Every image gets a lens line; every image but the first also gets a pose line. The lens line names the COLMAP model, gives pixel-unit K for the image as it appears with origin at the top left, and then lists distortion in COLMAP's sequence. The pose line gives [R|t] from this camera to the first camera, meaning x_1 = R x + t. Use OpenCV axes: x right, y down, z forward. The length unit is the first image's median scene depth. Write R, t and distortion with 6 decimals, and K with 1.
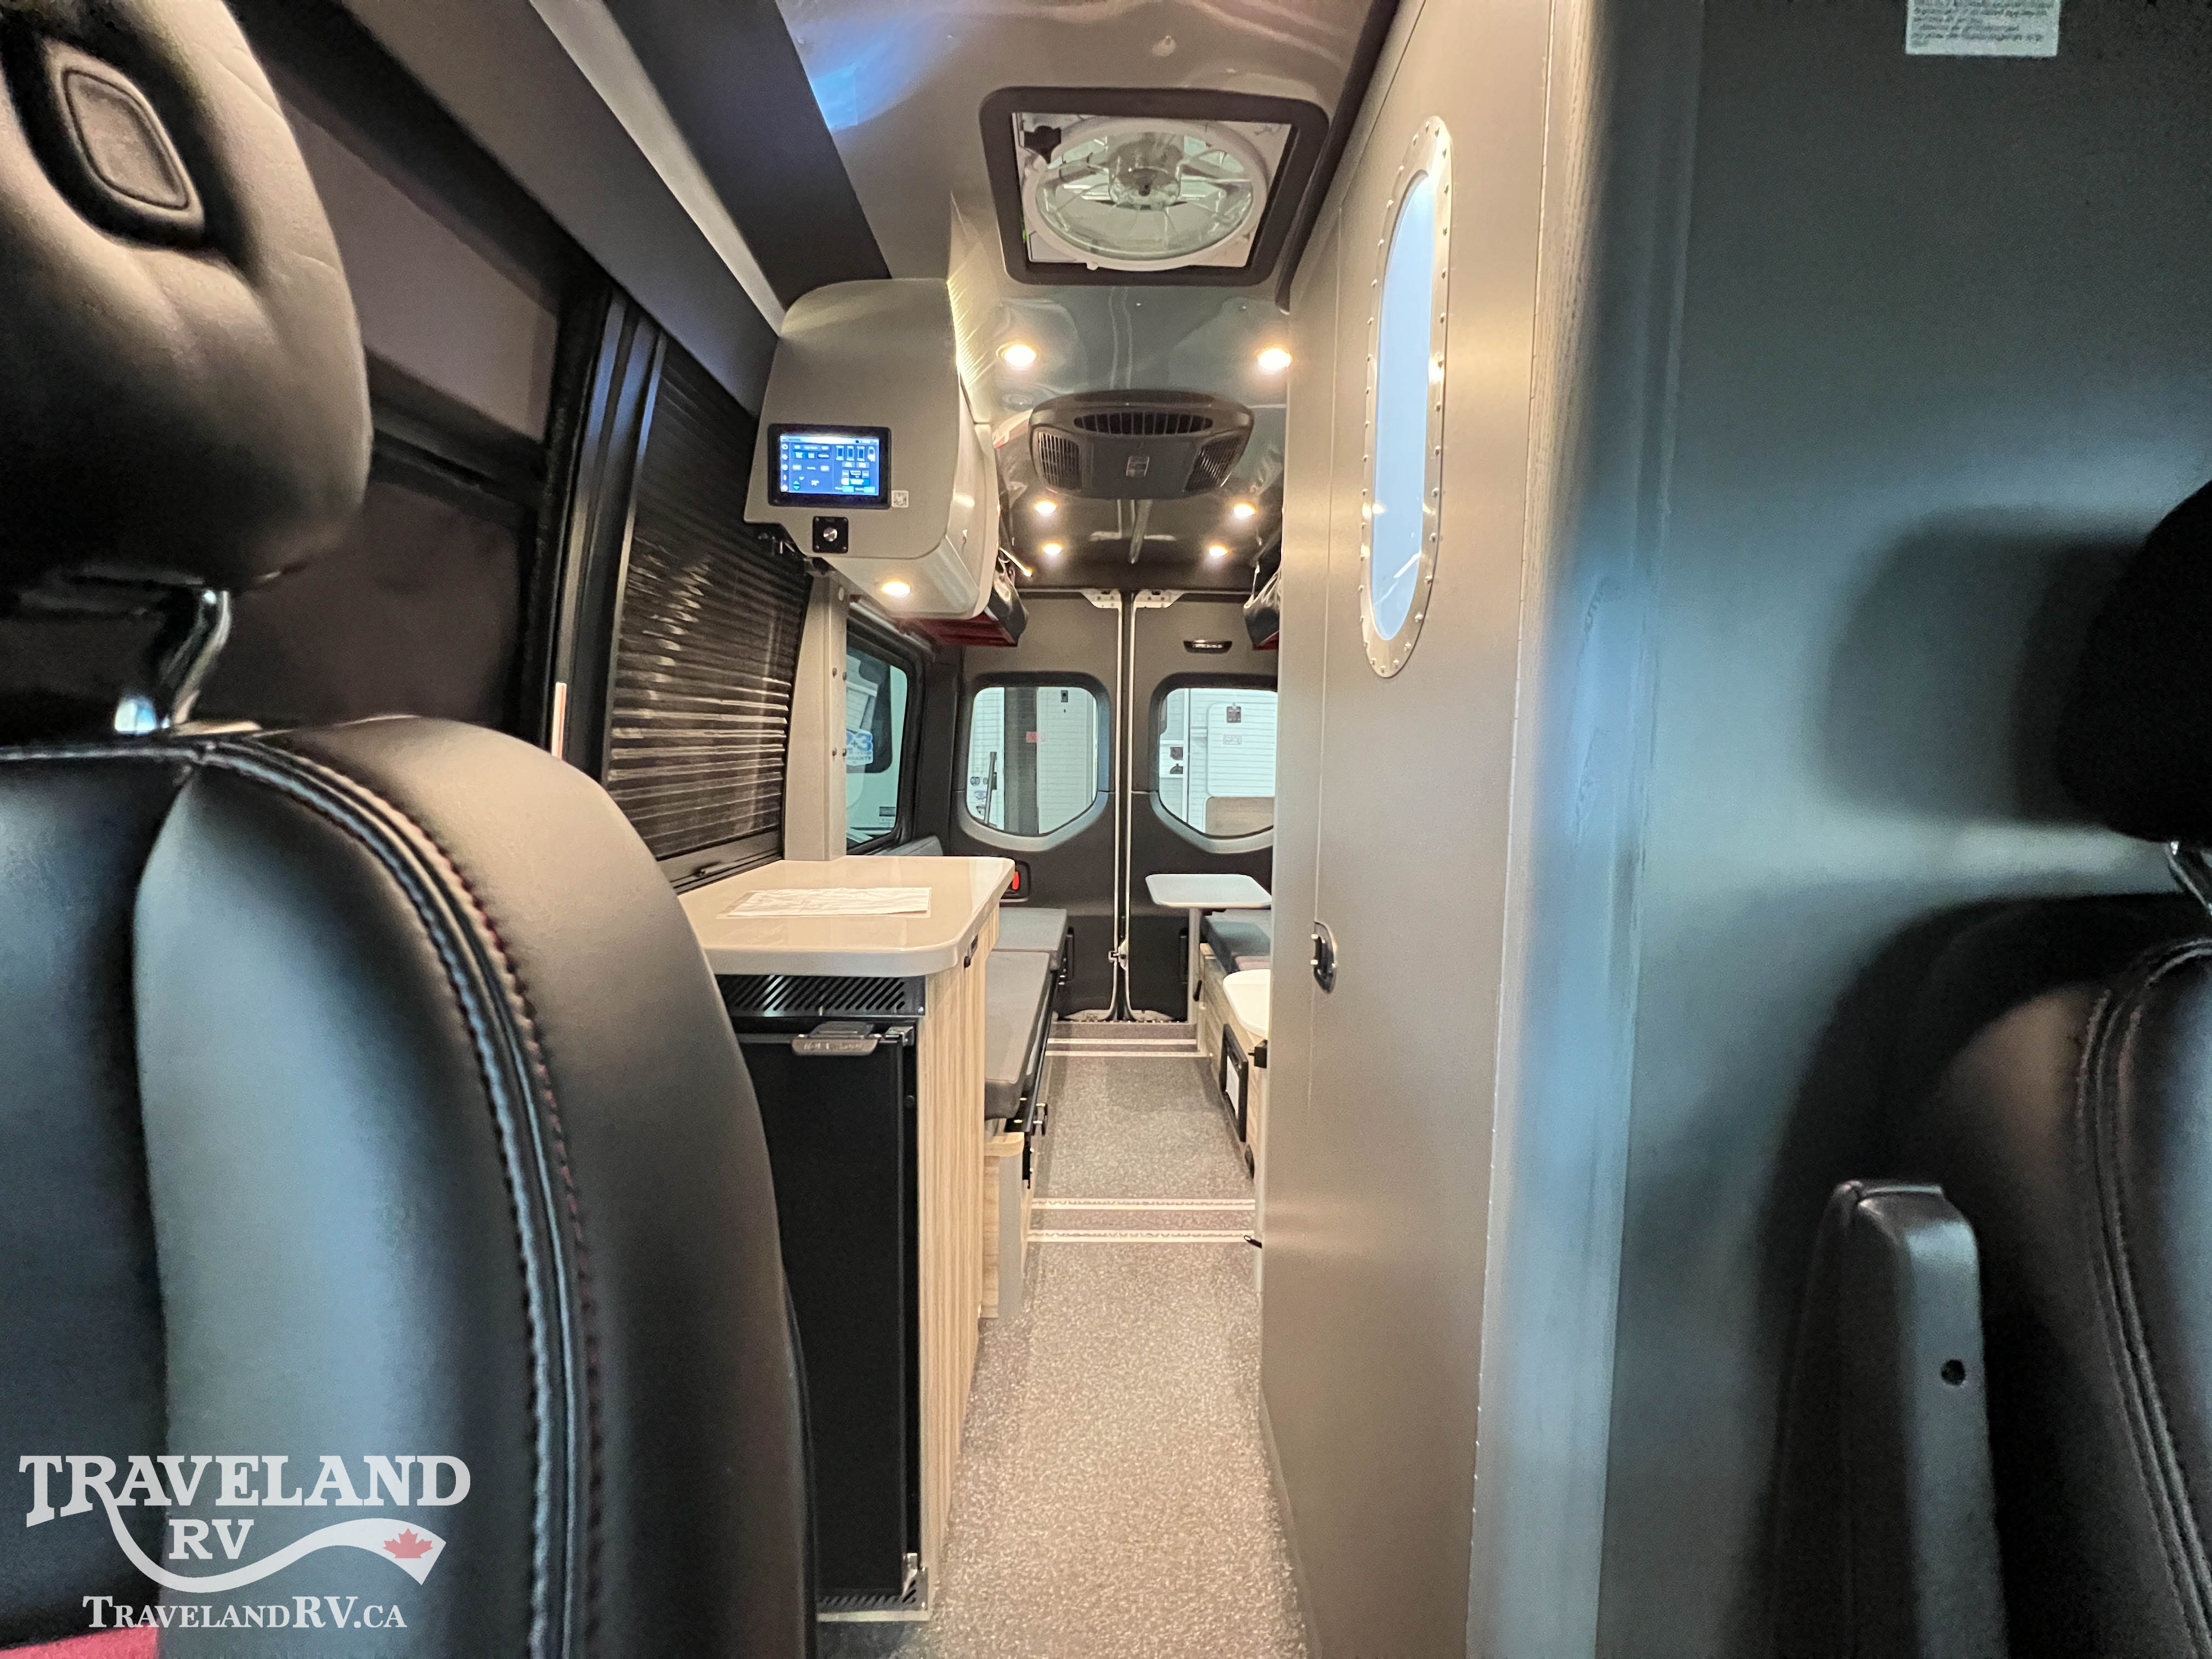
lens RADIAL K [[885.3, 0, 1103.4], [0, 885.3, 826.7], [0, 0, 1]] dist [0.001521, -0.000122]
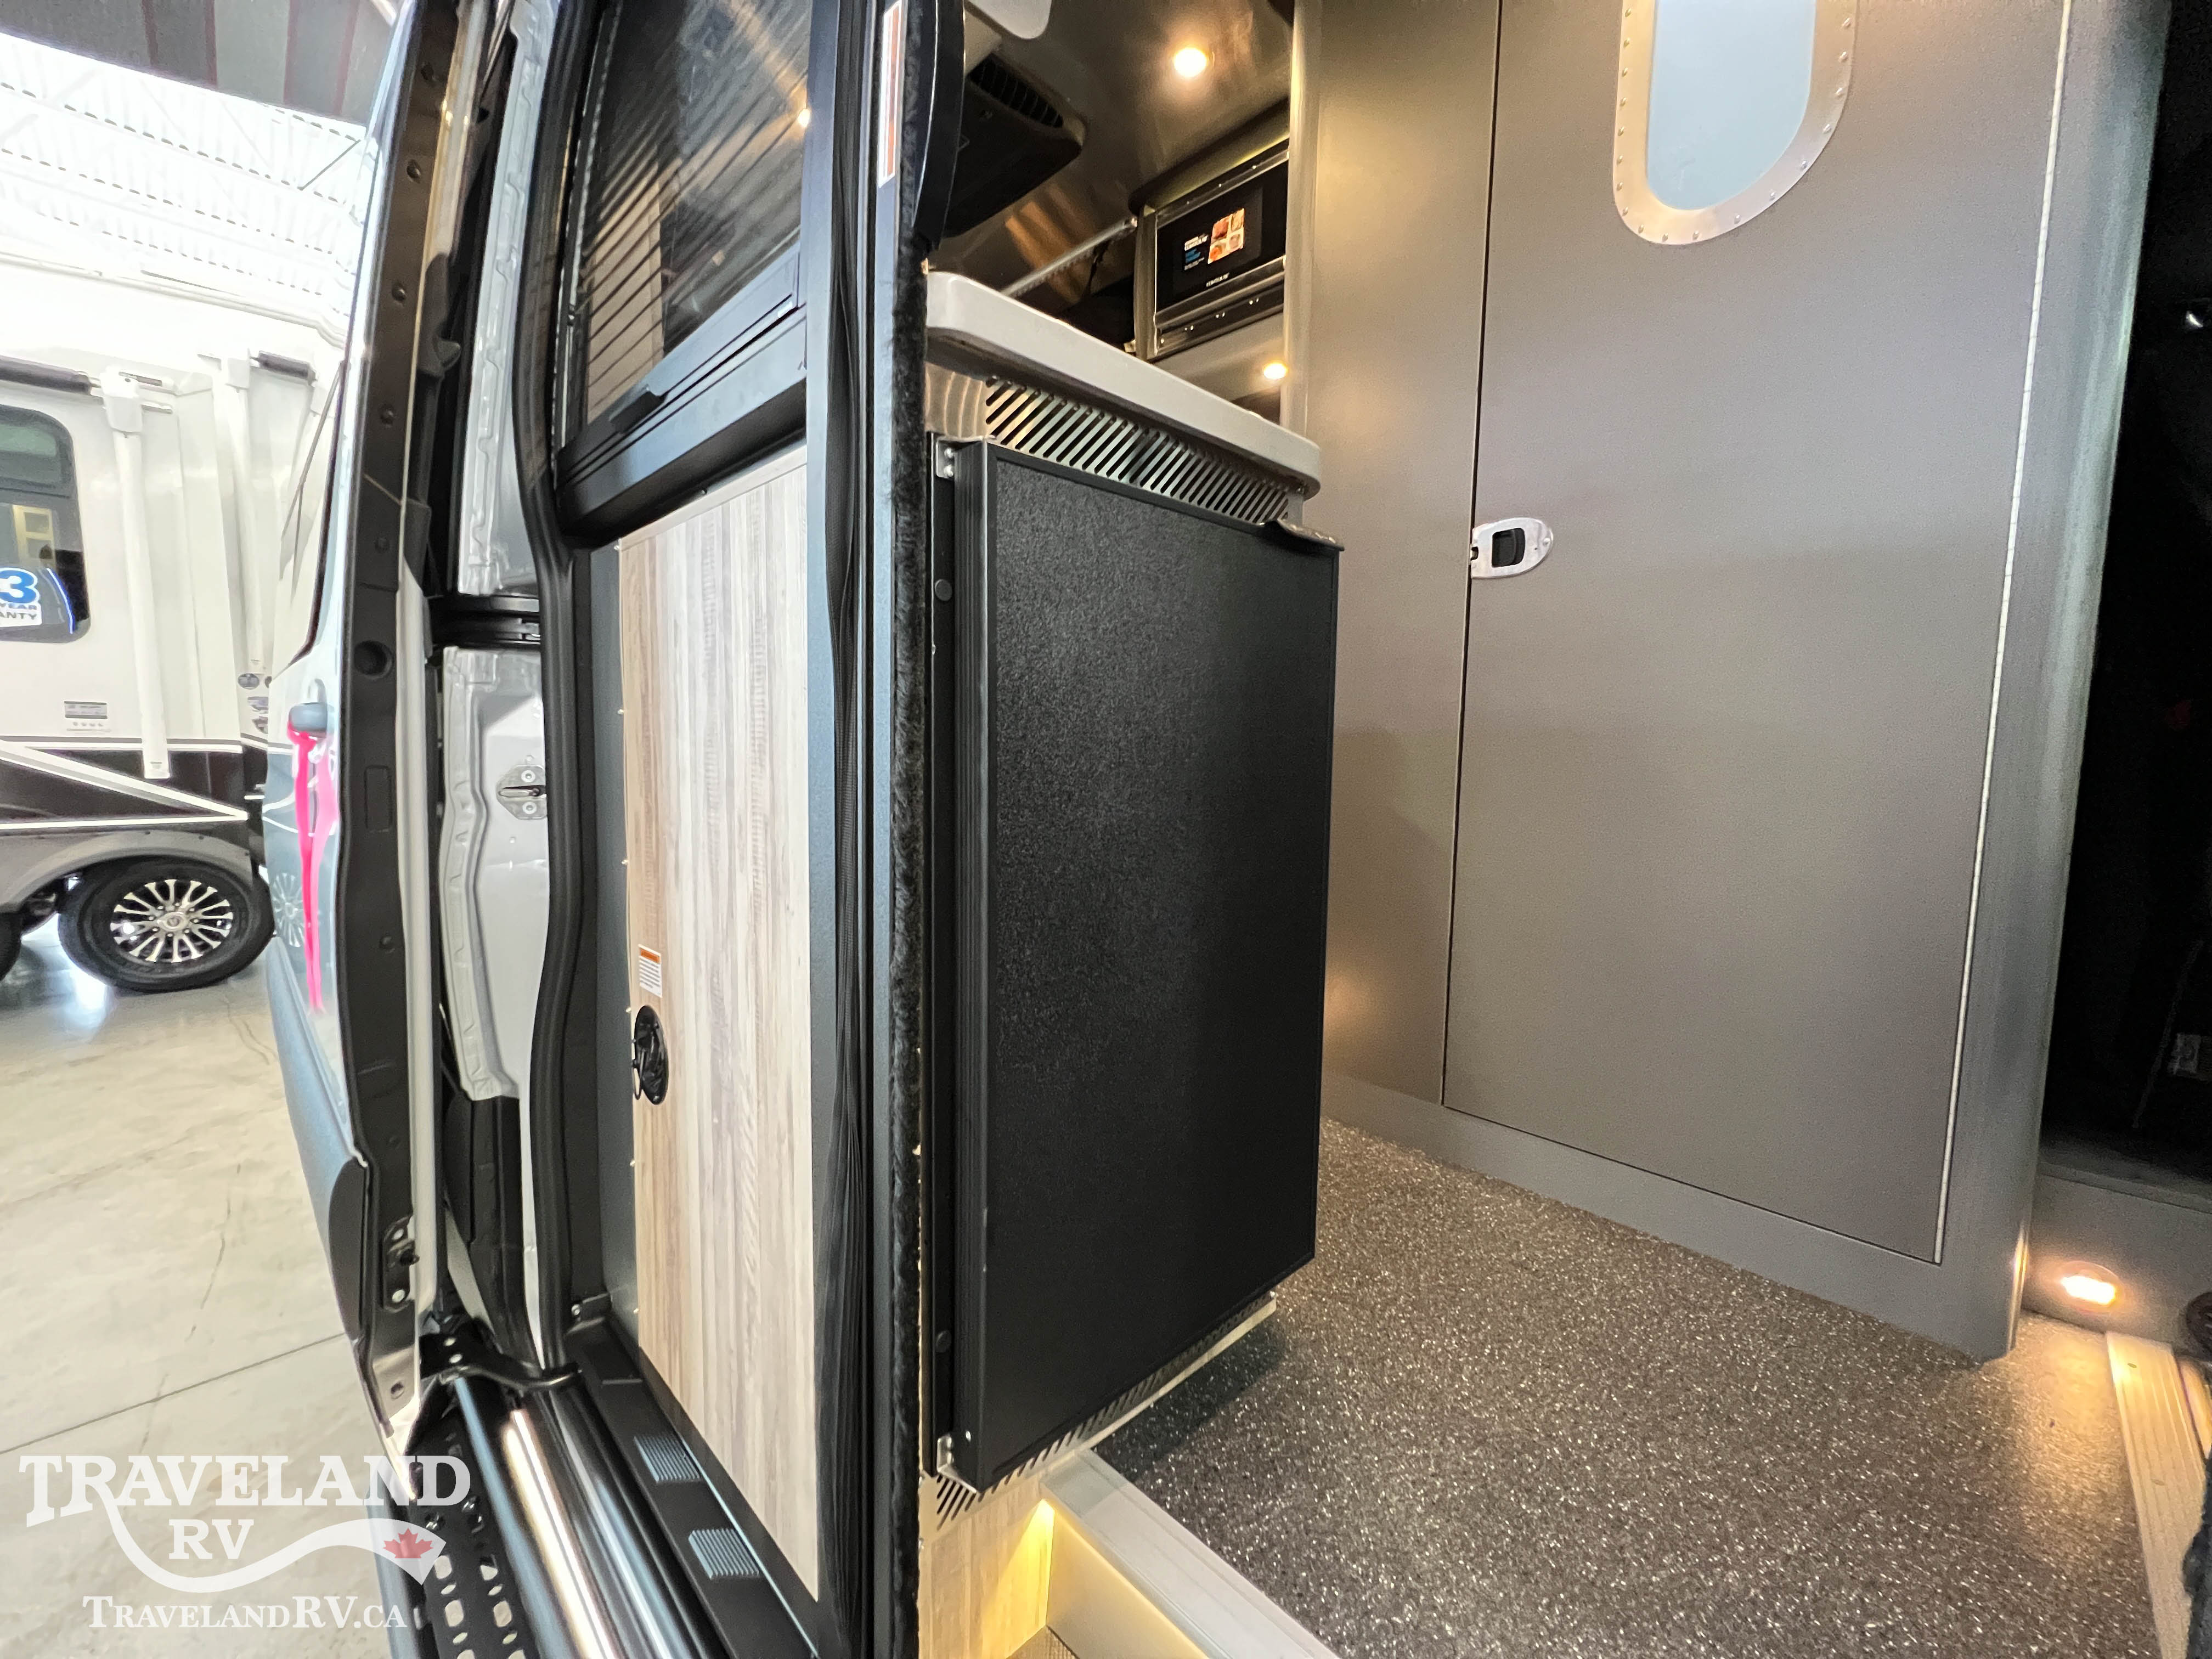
lens RADIAL K [[885.3, 0, 1103.4], [0, 885.3, 826.7], [0, 0, 1]] dist [0.001521, -0.000122]
pose [[0.722273, -0.063064, 0.688727, -0.451741], [0.052766, 0.997956, 0.036044, 0.211329], [-0.689593, 0.010308, 0.724124, 0.257457]]
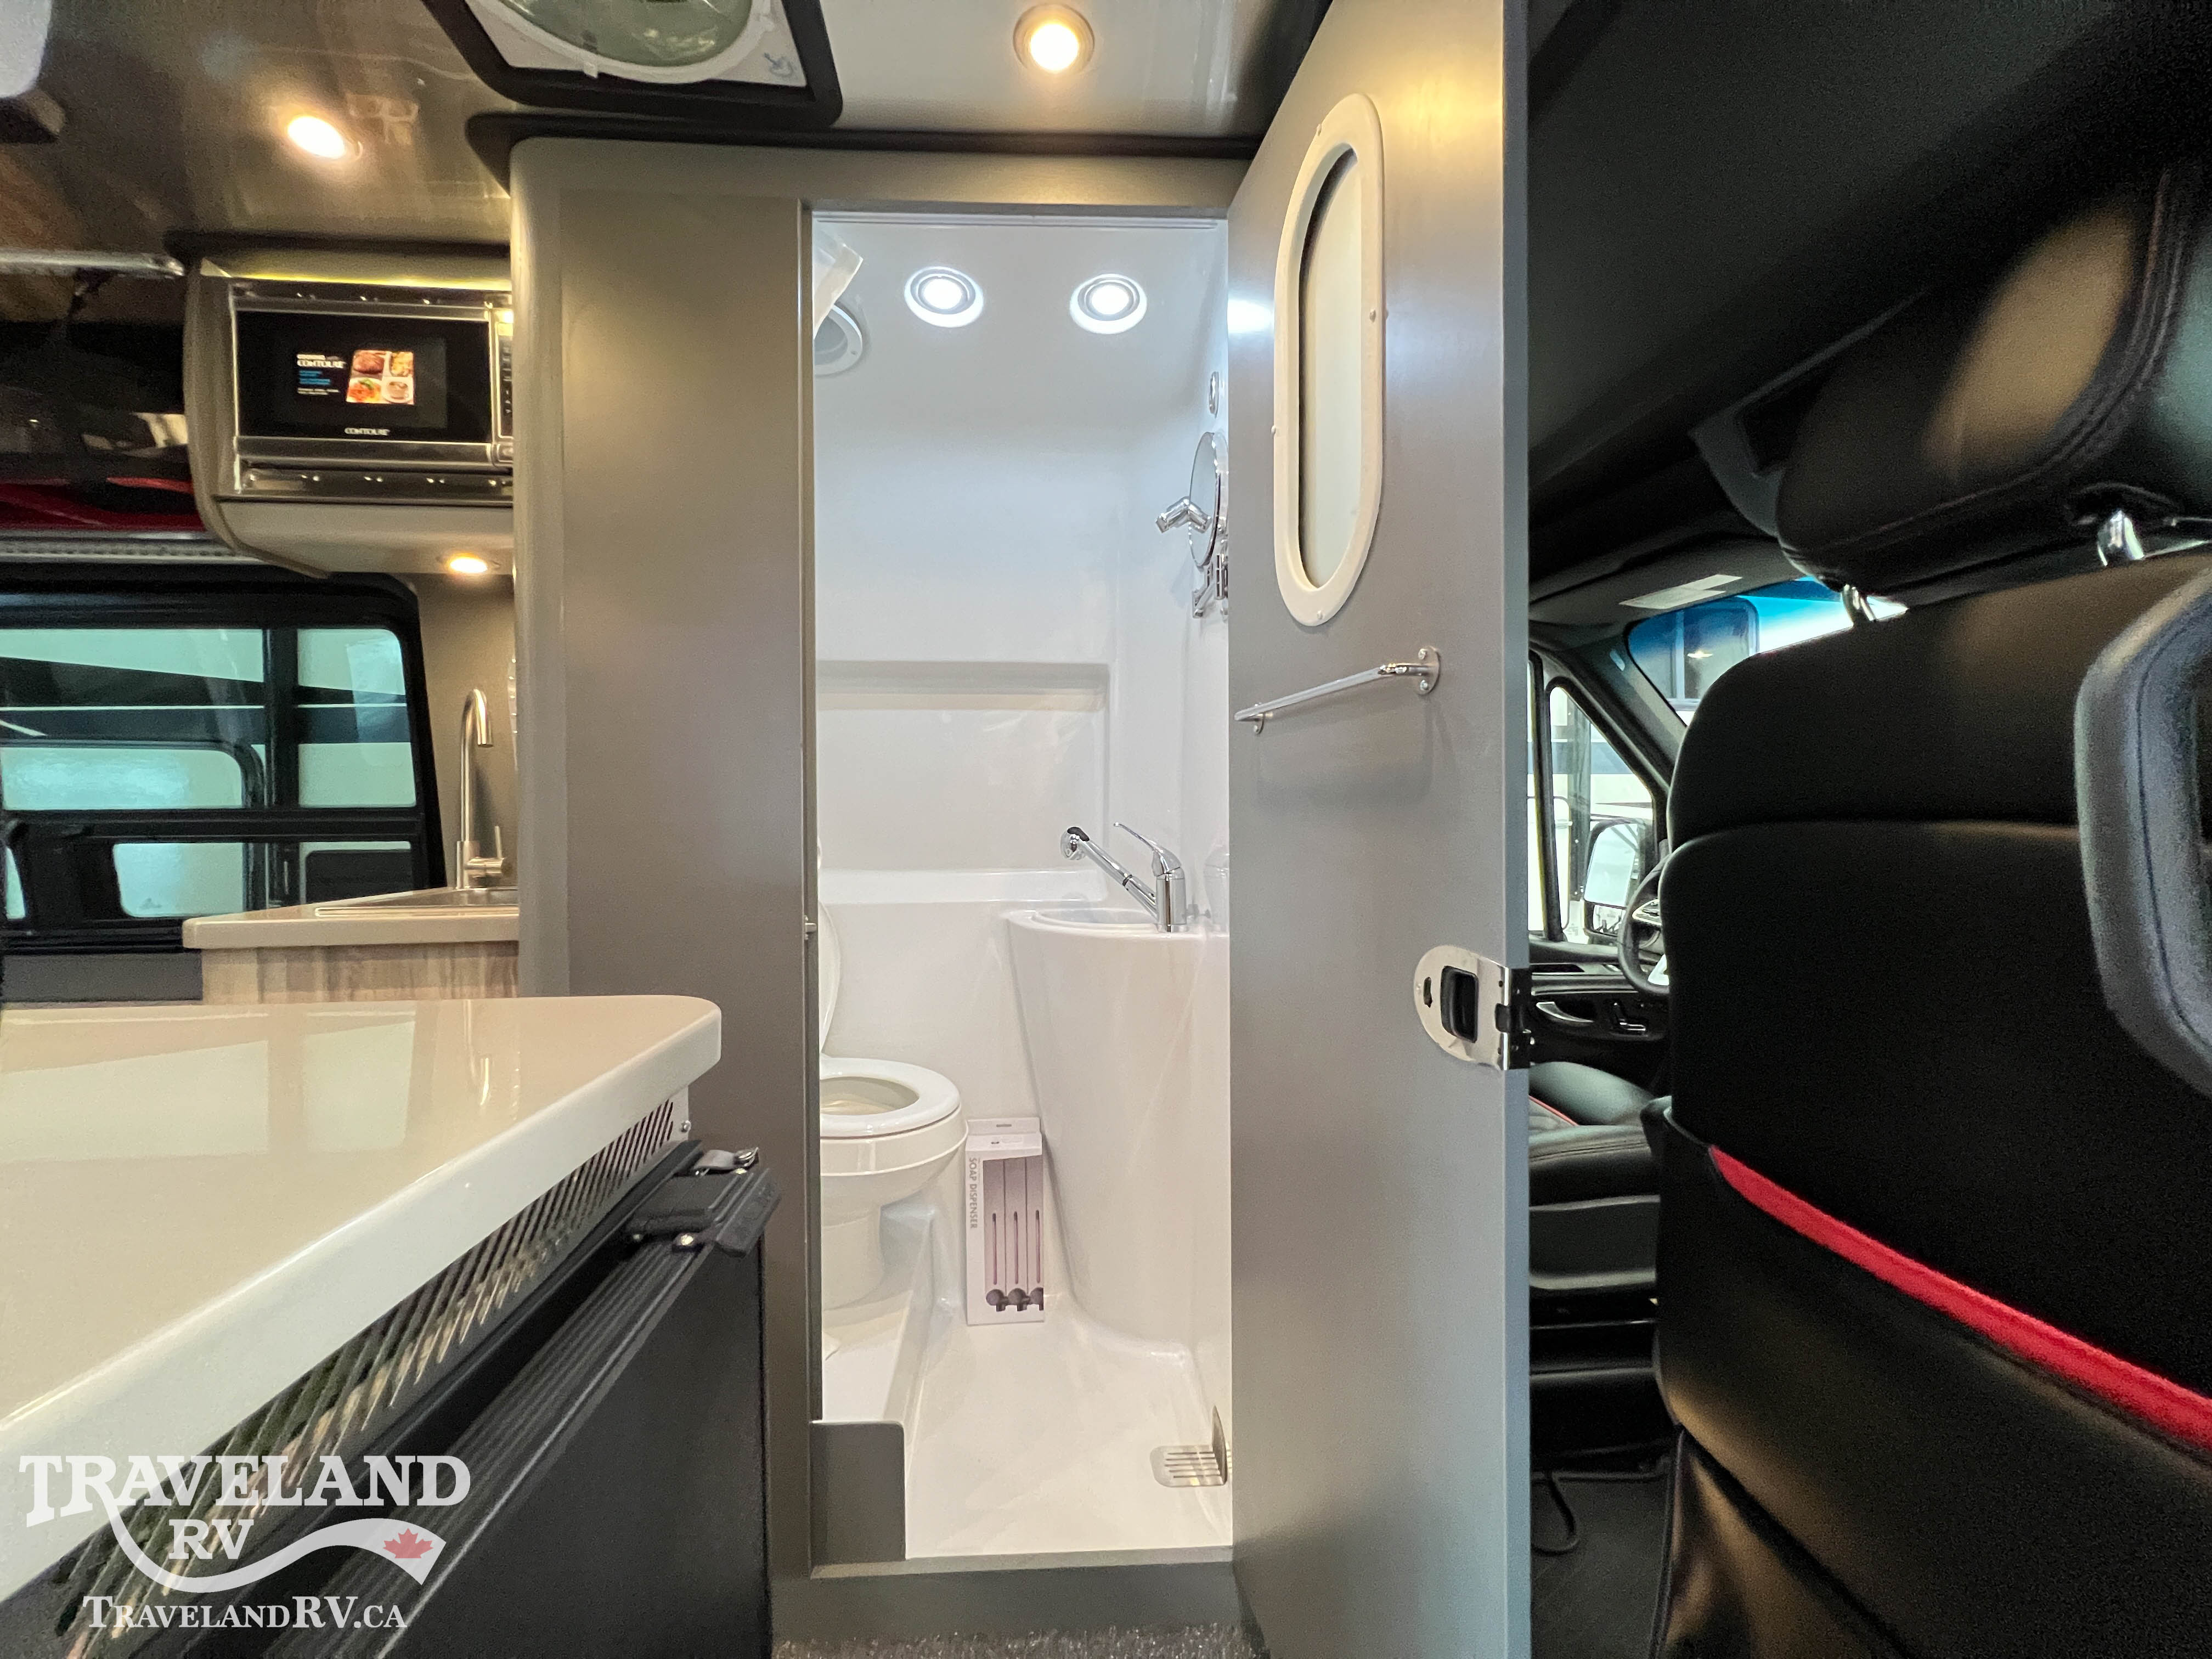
lens RADIAL K [[875.3, 0, 1101.8], [0, 875.3, 827.2], [0, 0, 1]] dist [-0.000440, 0.000197]
pose [[-0.063801, -0.022478, 0.997709, -0.368861], [0.088343, 0.995694, 0.028082, 0.013896], [-0.994045, 0.089932, -0.061540, 0.366935]]
